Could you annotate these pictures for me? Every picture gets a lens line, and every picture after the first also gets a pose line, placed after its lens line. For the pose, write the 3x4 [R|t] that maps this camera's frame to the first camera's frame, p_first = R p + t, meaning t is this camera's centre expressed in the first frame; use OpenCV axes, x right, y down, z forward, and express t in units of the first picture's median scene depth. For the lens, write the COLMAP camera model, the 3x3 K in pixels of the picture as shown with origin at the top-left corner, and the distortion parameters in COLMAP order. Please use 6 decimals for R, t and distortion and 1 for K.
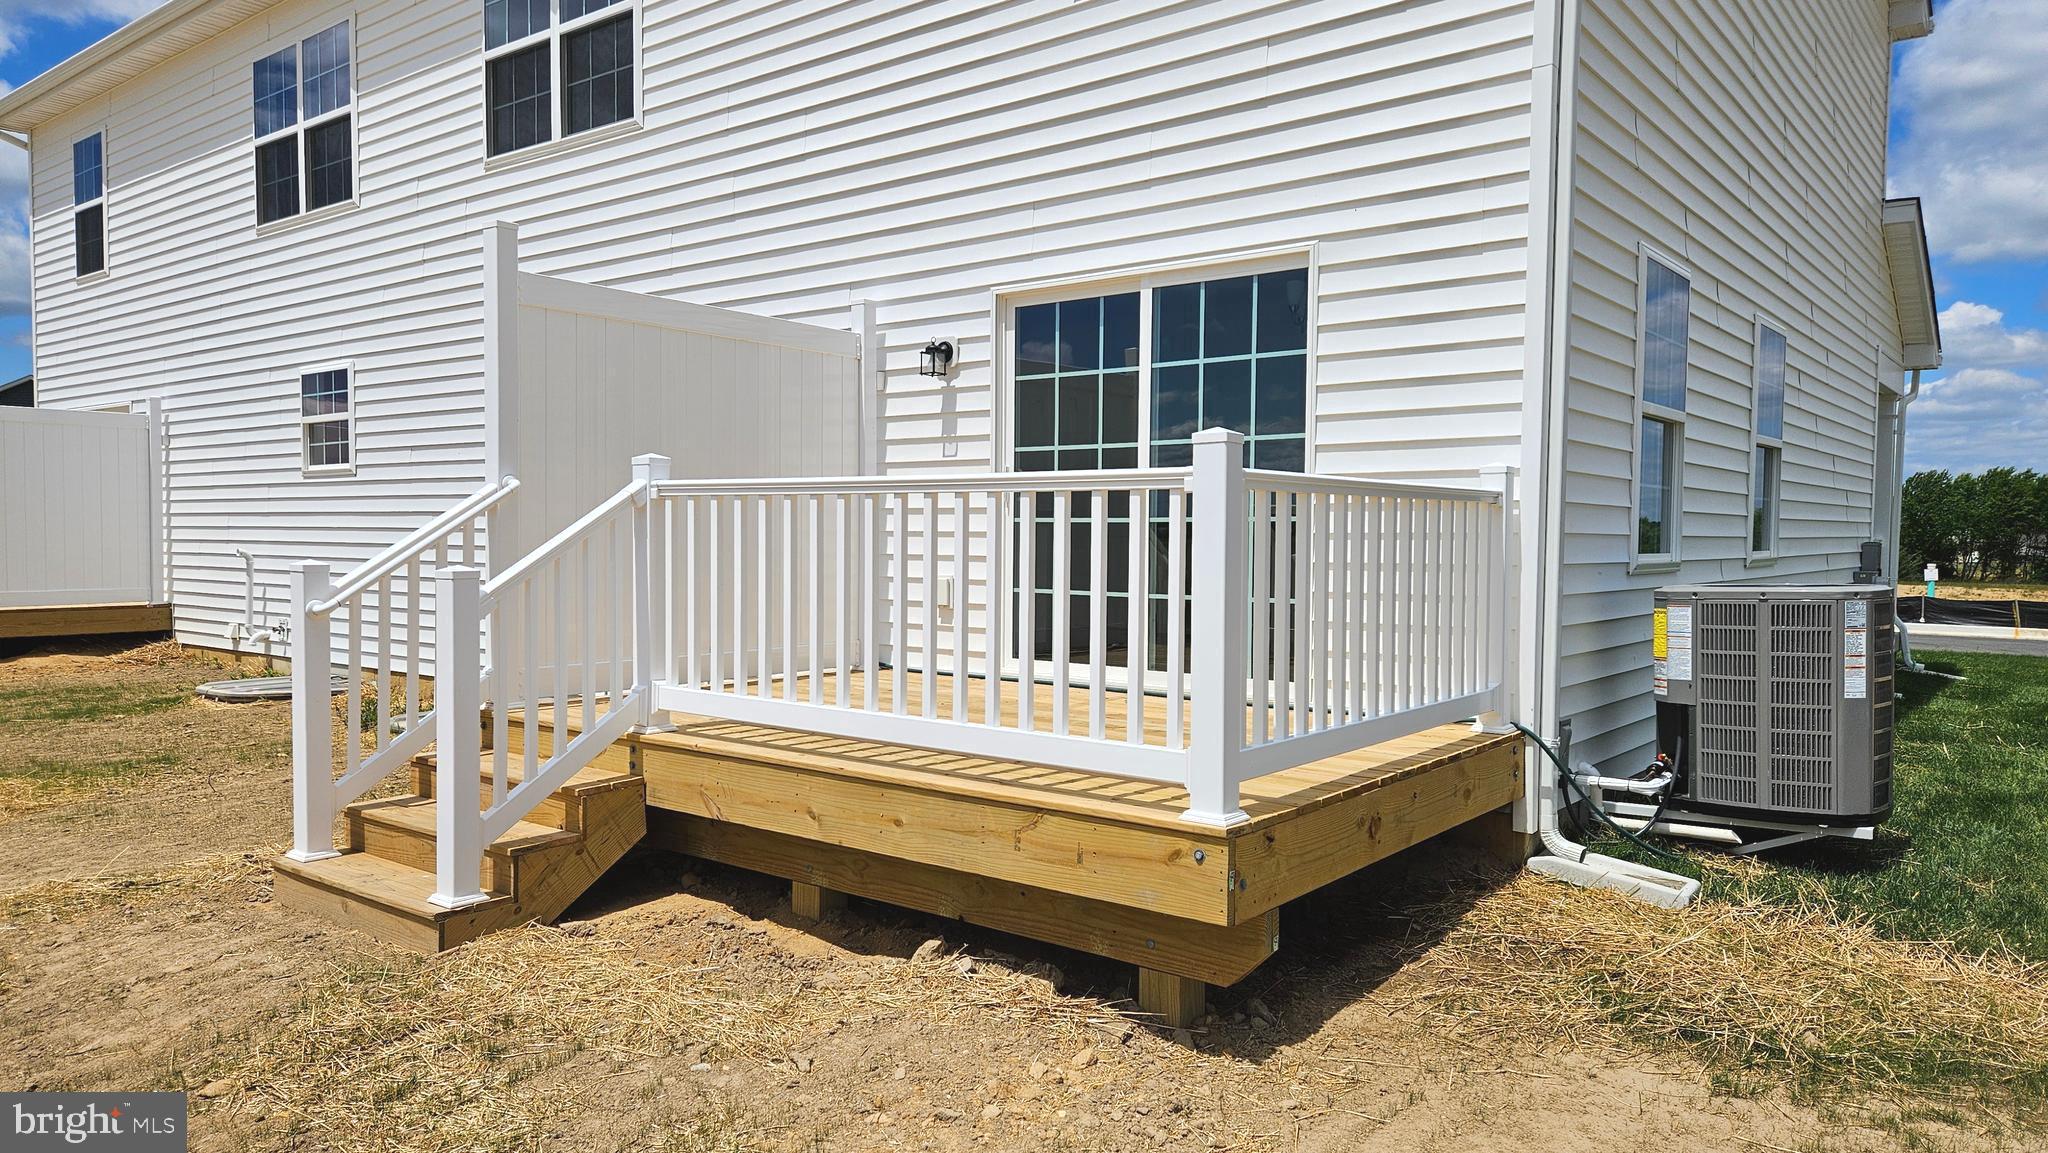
lens RADIAL K [[1381.4, 0, 1024.0], [0, 1381.4, 576.5], [0, 0, 1]] dist [0.053896, -0.000901]
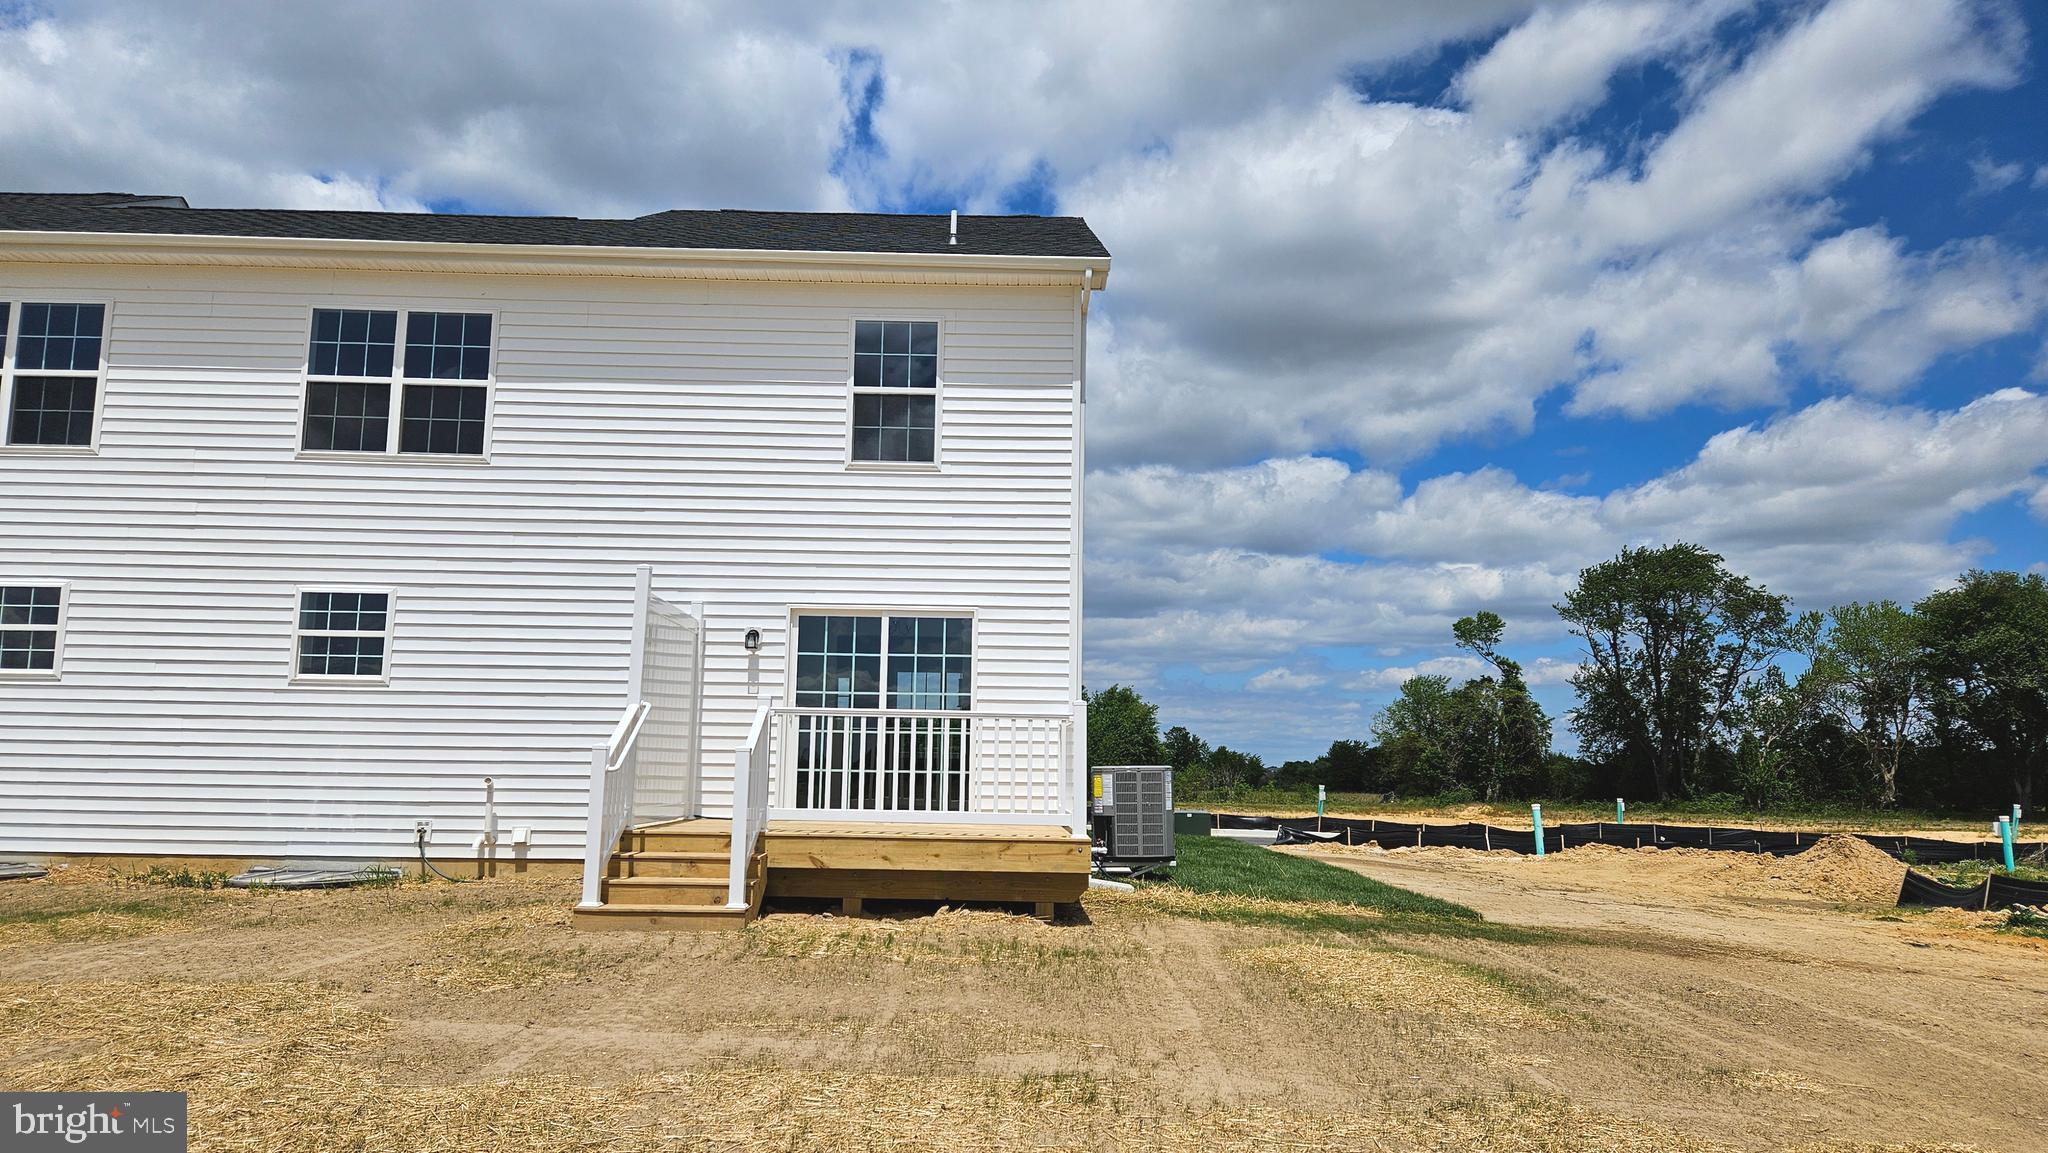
lens RADIAL K [[1381.4, 0, 1024.0], [0, 1381.4, 576.5], [0, 0, 1]] dist [0.053896, -0.000901]
pose [[0.774971, 0.094525, 0.624888, -1.015320], [0.004208, 0.987958, -0.154665, 0.046075], [-0.631983, 0.122491, 0.765241, -0.671209]]
